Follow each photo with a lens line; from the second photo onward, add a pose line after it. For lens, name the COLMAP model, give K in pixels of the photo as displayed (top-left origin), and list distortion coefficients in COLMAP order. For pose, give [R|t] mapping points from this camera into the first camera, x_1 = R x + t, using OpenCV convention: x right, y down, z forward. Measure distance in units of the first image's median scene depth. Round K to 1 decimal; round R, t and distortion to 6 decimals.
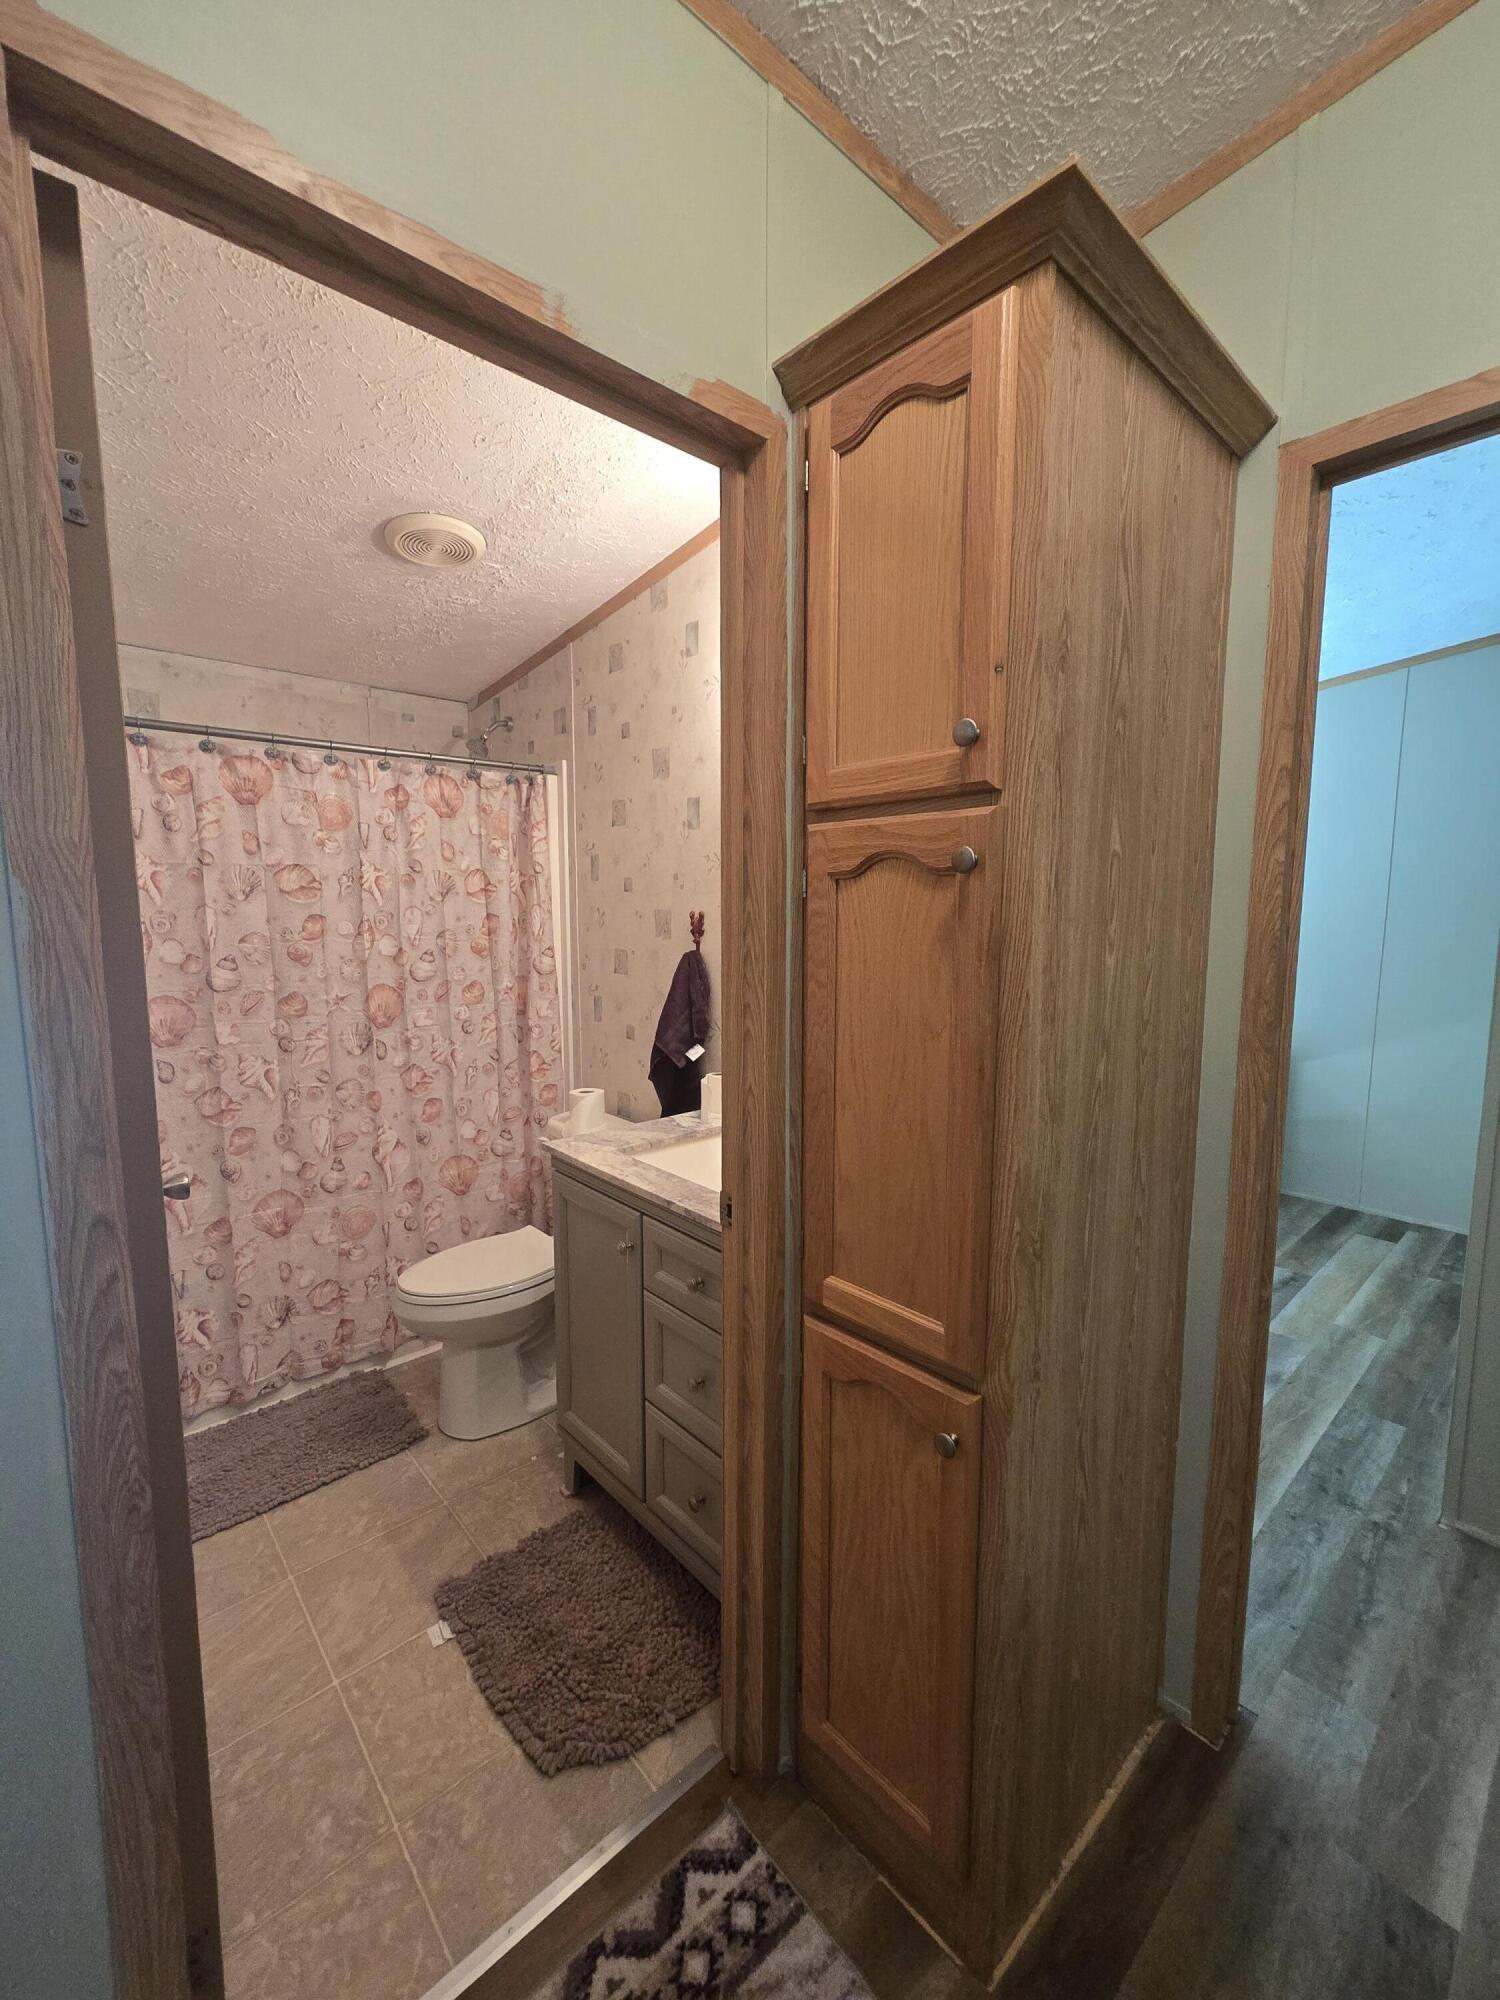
lens RADIAL K [[817.2, 0, 749.2], [0, 817.2, 998.7], [0, 0, 1]] dist [-0.003695, -0.000051]
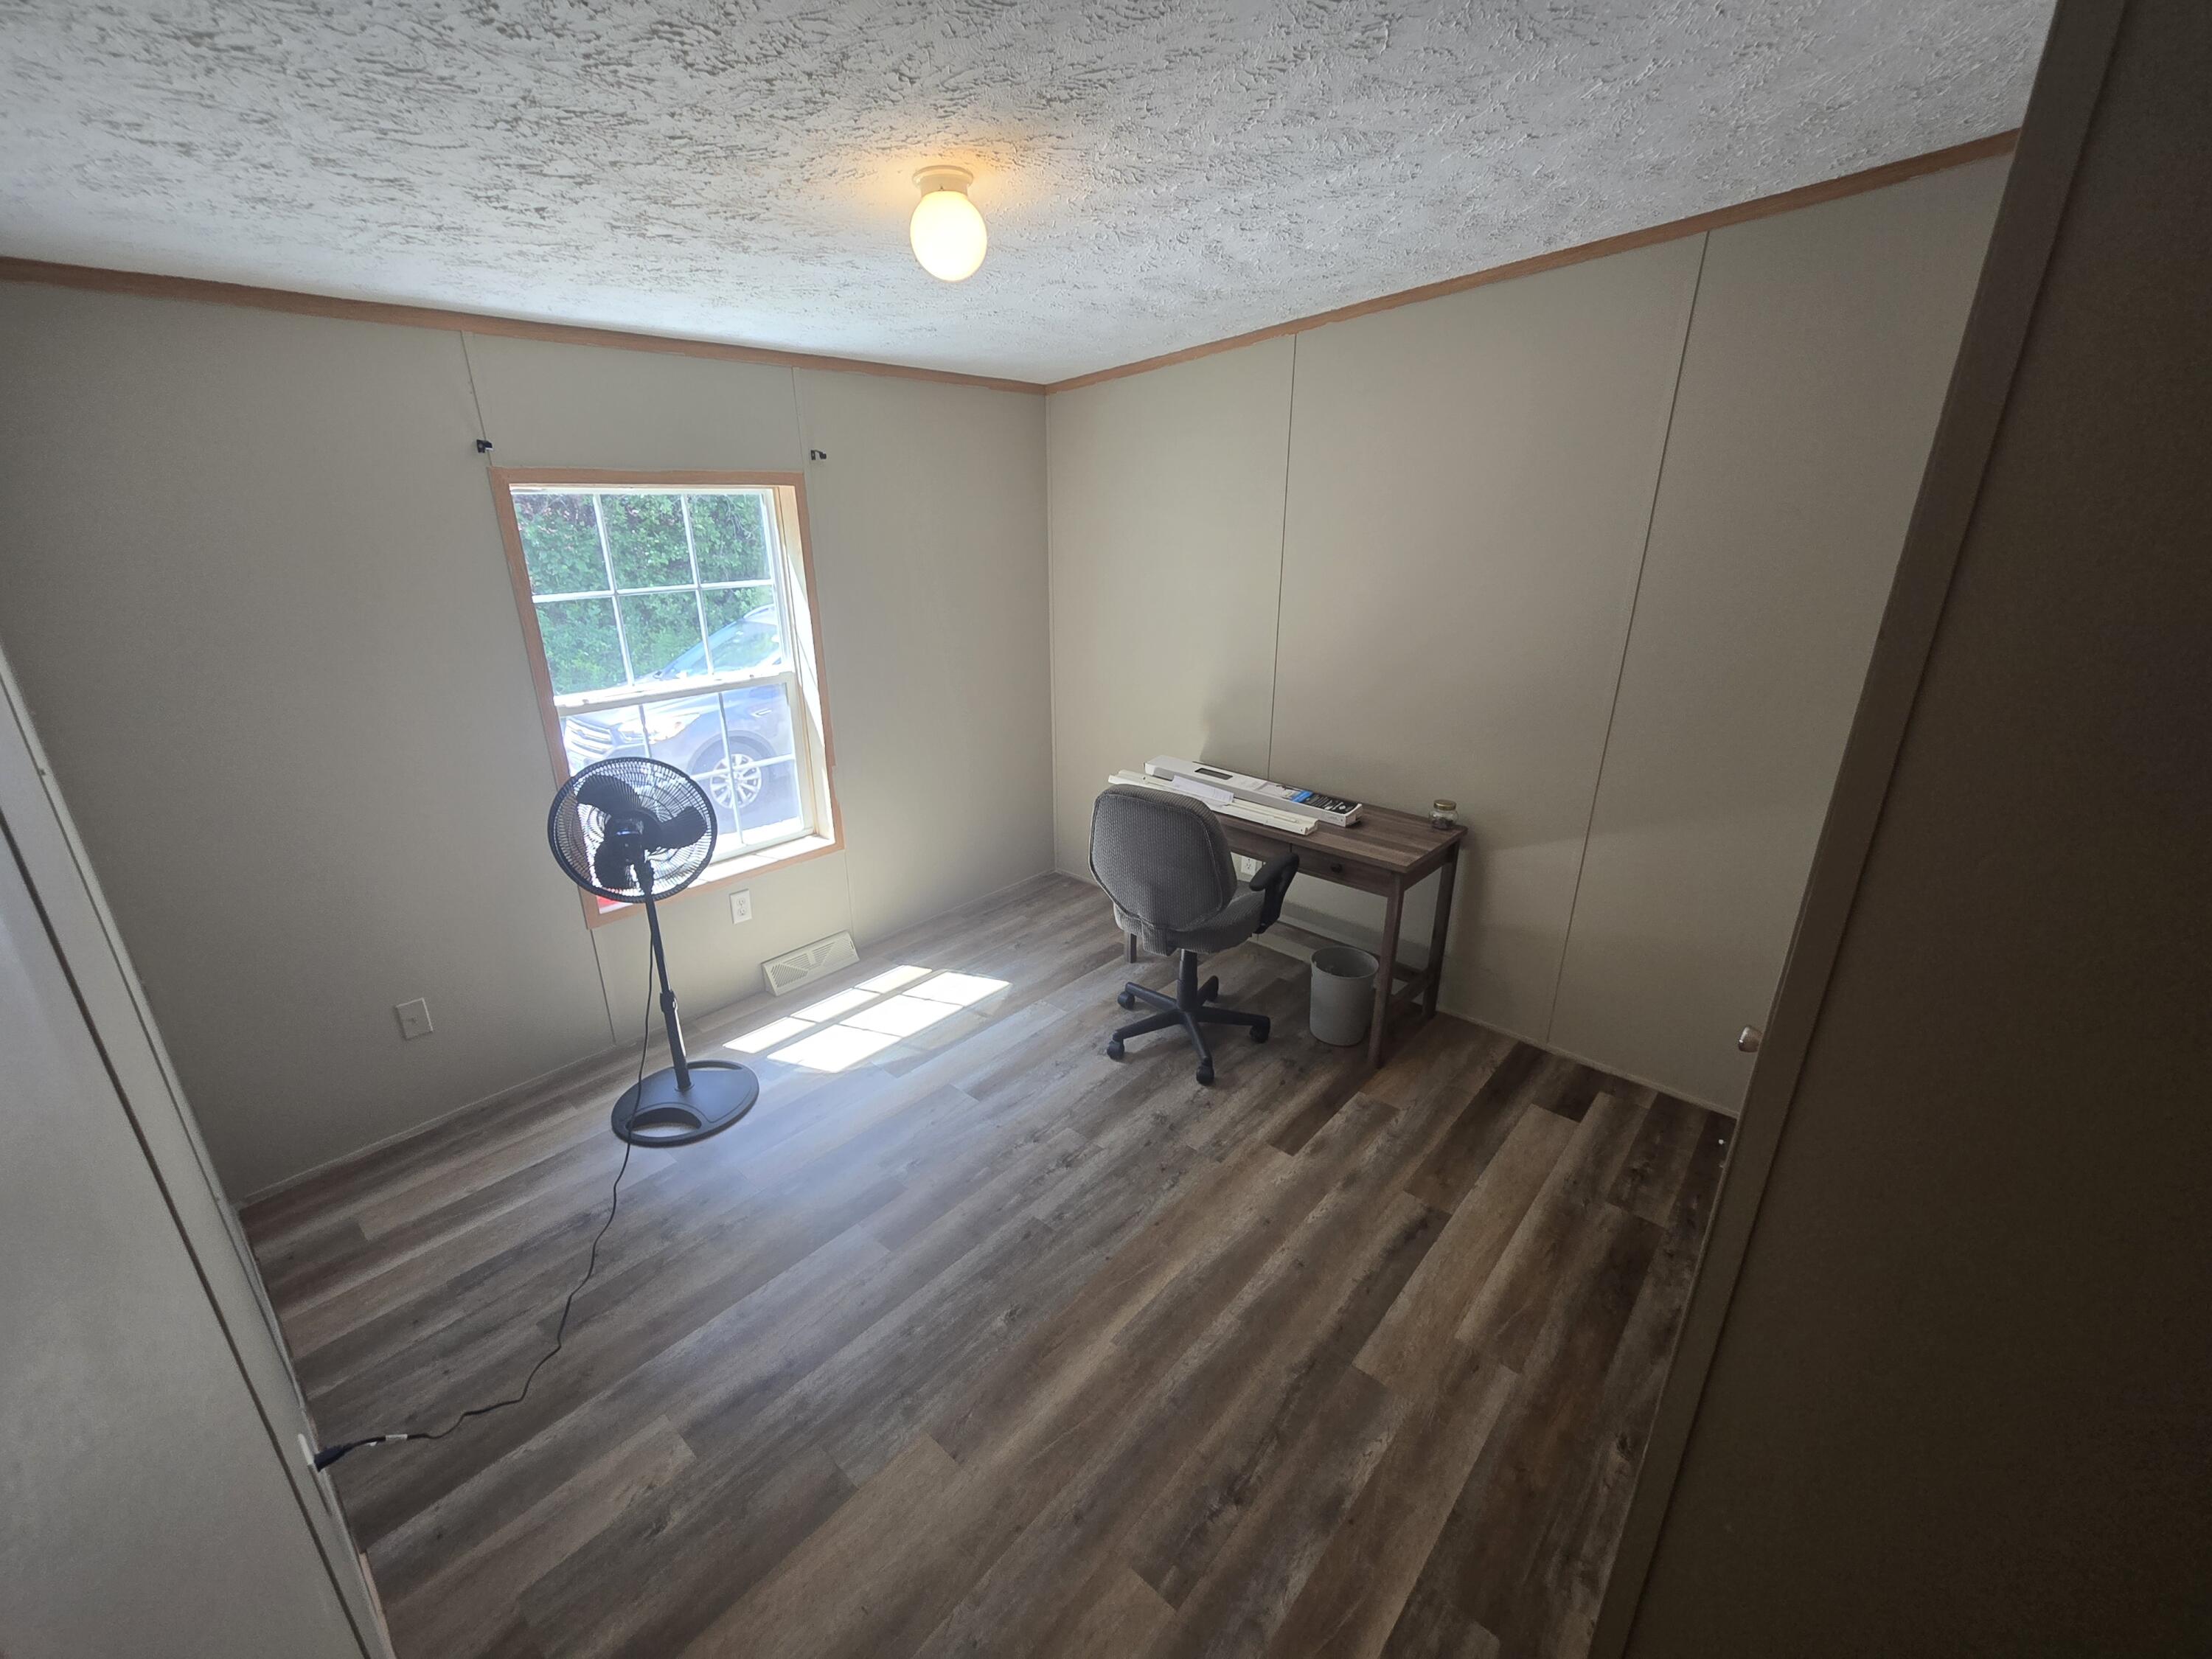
lens RADIAL K [[903.8, 0, 1105.7], [0, 903.8, 827.8], [0, 0, 1]] dist [-0.003695, -0.000051]
pose [[0.992793, -0.042512, 0.112045, 0.292603], [0.014958, 0.971610, 0.236117, -0.151162], [-0.118902, -0.232739, 0.965243, 0.331019]]
